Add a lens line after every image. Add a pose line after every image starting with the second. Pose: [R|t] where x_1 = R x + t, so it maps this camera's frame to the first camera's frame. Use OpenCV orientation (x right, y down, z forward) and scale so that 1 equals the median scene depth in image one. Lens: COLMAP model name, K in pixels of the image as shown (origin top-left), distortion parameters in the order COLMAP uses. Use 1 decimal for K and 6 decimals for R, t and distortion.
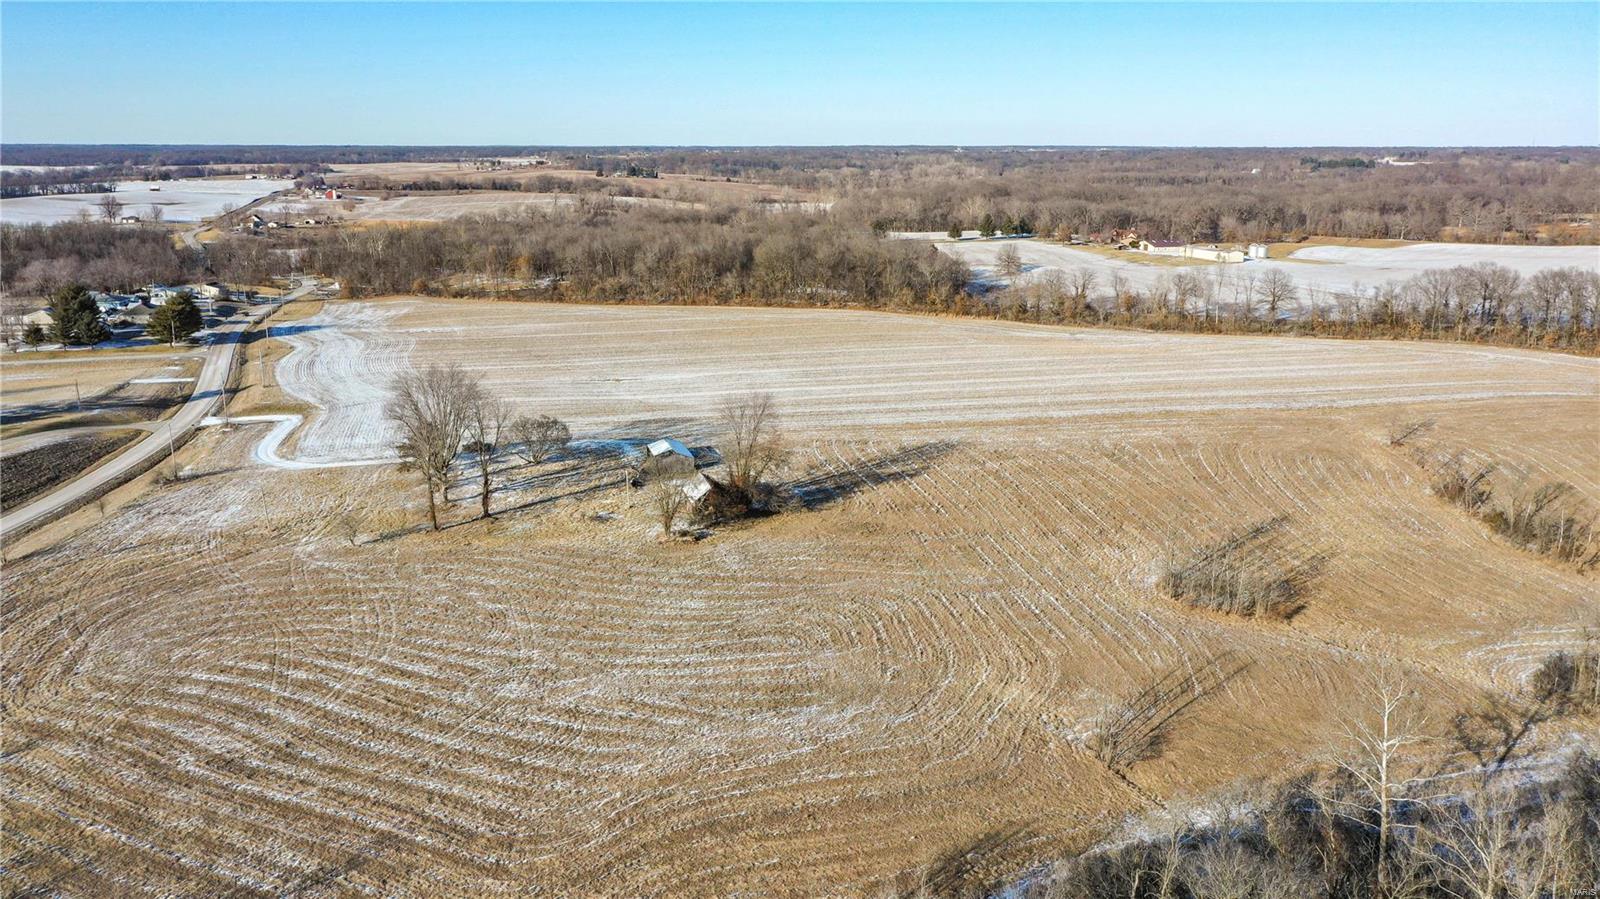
lens RADIAL K [[1267.5, 0, 810.4], [0, 1267.5, 448.5], [0, 0, 1]] dist [0.007305, 0.000117]
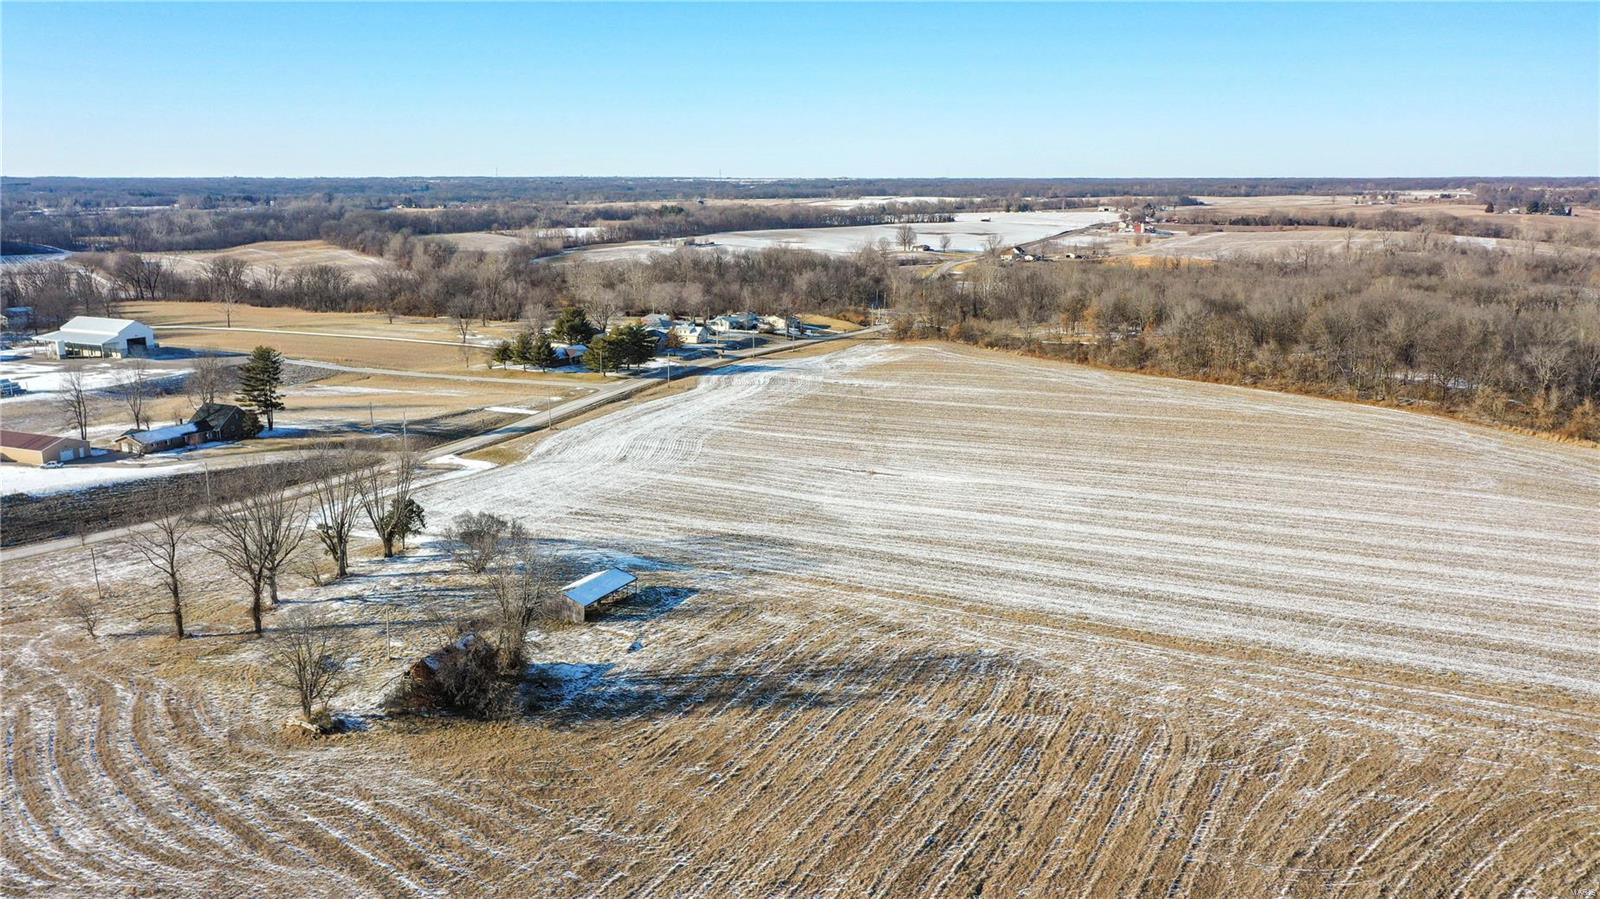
lens RADIAL K [[1318.0, 0, 800.0], [0, 1318.0, 449.5], [0, 0, 1]] dist [0.007699, 0.004508]
pose [[0.767181, 0.126314, -0.628870, 0.245982], [-0.145994, 0.989072, 0.020561, -0.060125], [0.624595, 0.076037, 0.777238, 0.265421]]
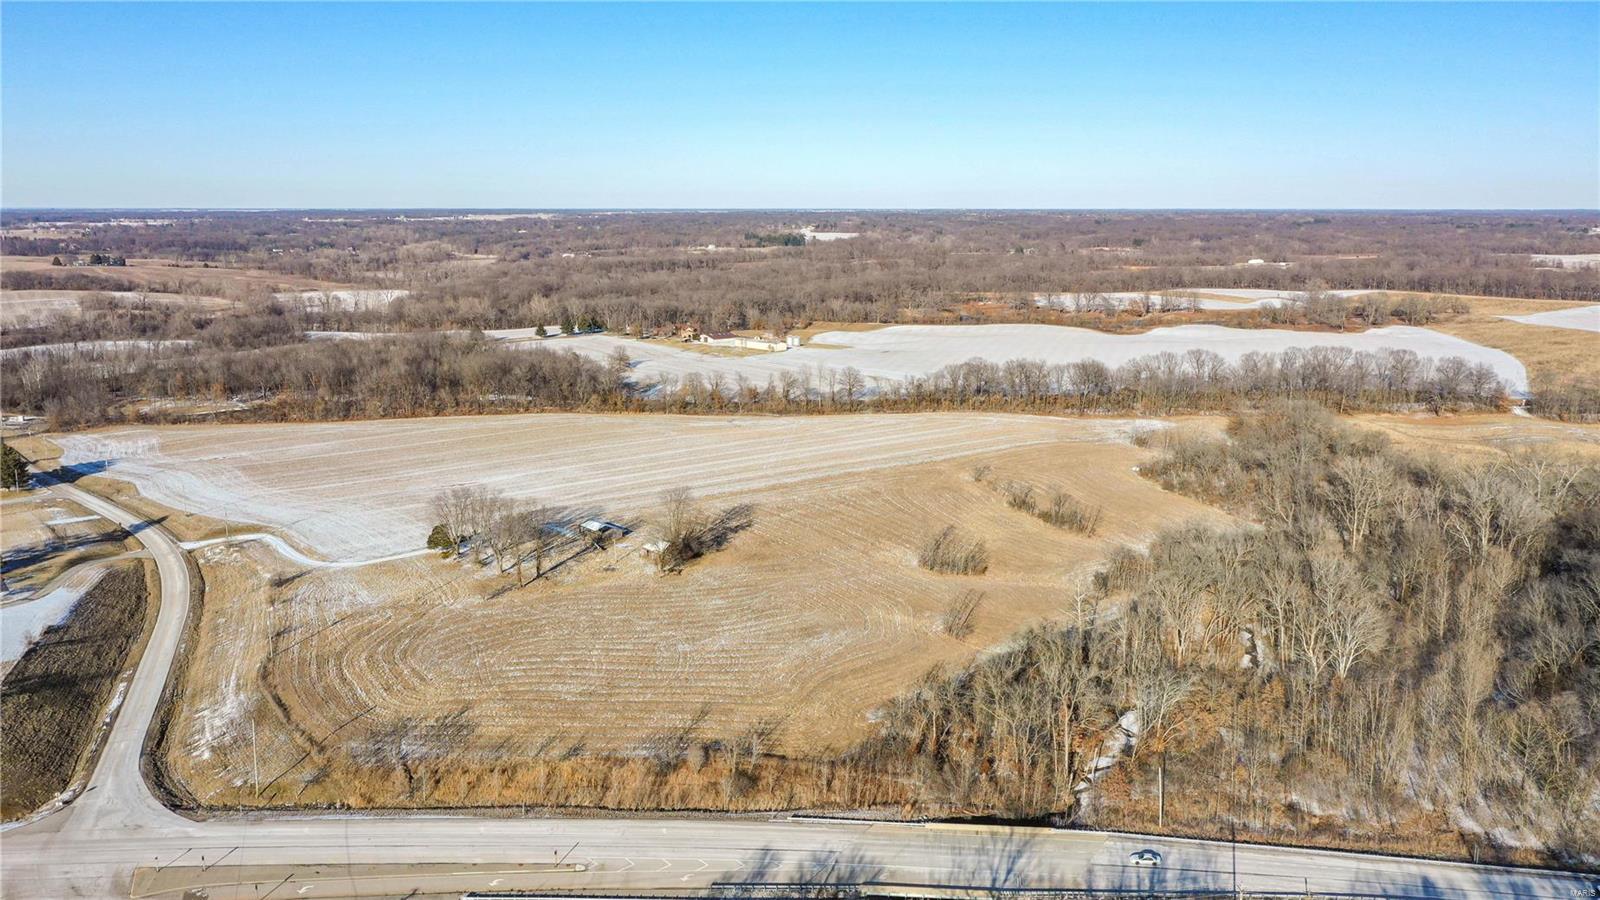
lens RADIAL K [[1267.5, 0, 810.4], [0, 1267.5, 449.0], [0, 0, 1]] dist [0.007305, 0.000117]
pose [[0.906968, -0.080517, 0.413433, -0.285310], [0.099319, 0.994762, -0.024150, -0.016817], [-0.409323, 0.062965, 0.910214, -0.302879]]
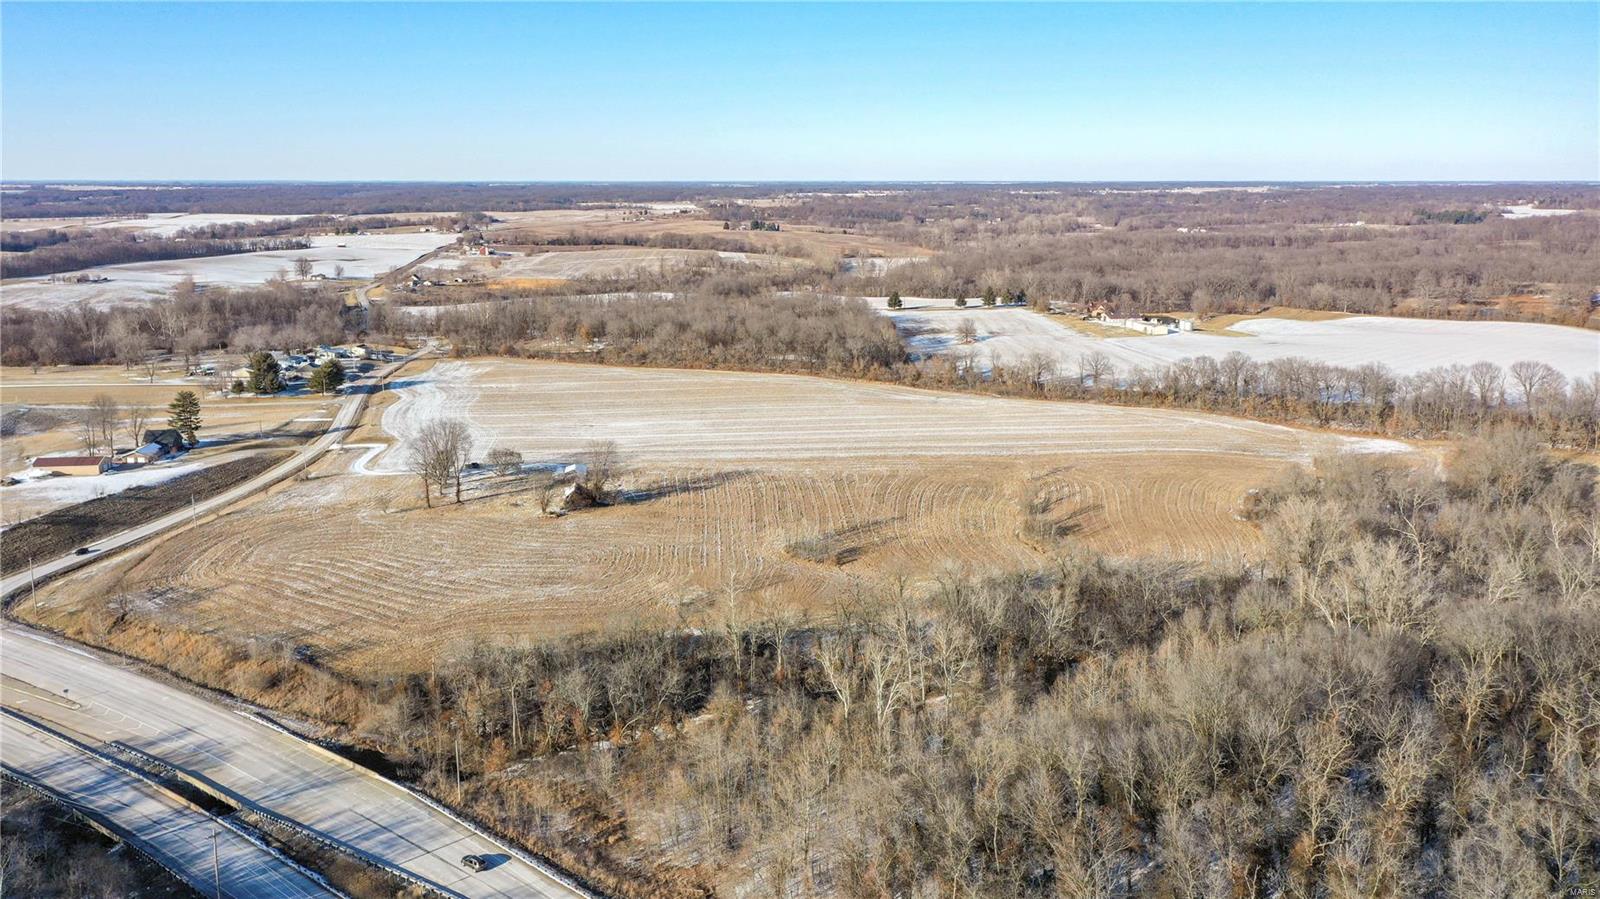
lens RADIAL K [[1267.5, 0, 810.4], [0, 1267.5, 448.5], [0, 0, 1]] dist [0.007305, 0.000117]
pose [[0.991827, 0.024612, -0.125191, 0.234561], [-0.027842, 0.999321, -0.024114, 0.002438], [0.124512, 0.027402, 0.991840, -0.378276]]
